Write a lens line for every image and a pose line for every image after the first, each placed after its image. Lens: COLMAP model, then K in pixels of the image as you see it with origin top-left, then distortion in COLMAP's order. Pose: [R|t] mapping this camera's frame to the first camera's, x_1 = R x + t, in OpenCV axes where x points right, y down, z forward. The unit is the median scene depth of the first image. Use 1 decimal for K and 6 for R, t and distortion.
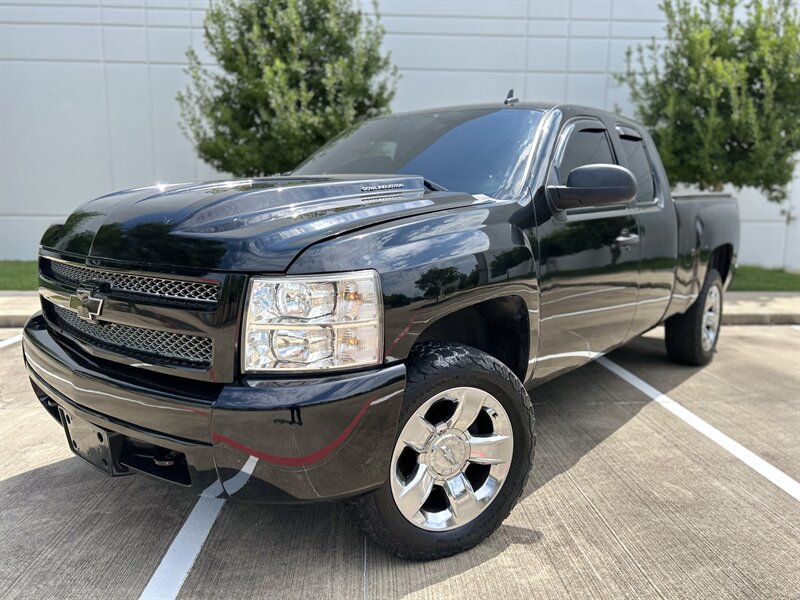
lens RADIAL K [[603.5, 0, 393.5], [0, 603.5, 302.5], [0, 0, 1]] dist [0.045302, -0.047698]
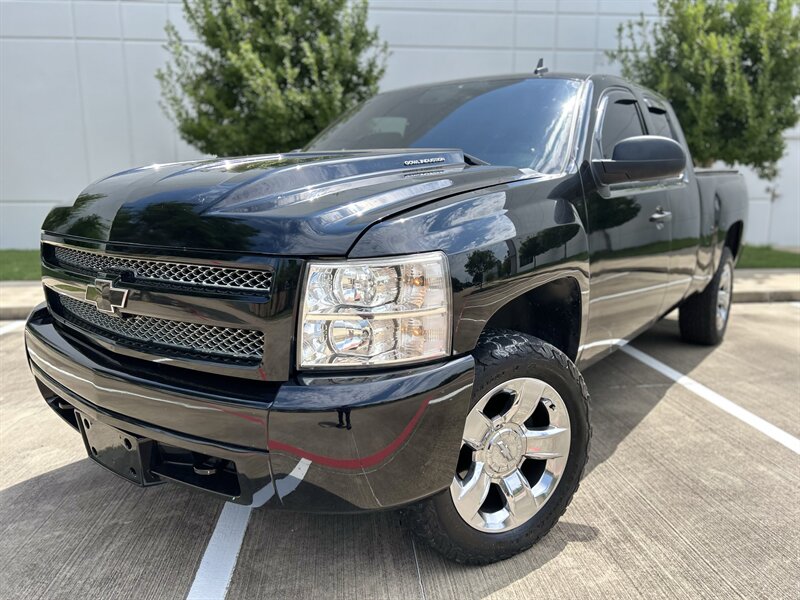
lens RADIAL K [[603.5, 0, 396.1], [0, 603.5, 300.3], [0, 0, 1]] dist [0.045302, -0.047698]
pose [[0.998820, -0.018711, 0.044815, -0.107238], [0.017662, 0.999563, 0.023700, -0.003079], [-0.045239, -0.022880, 0.998714, 0.081934]]
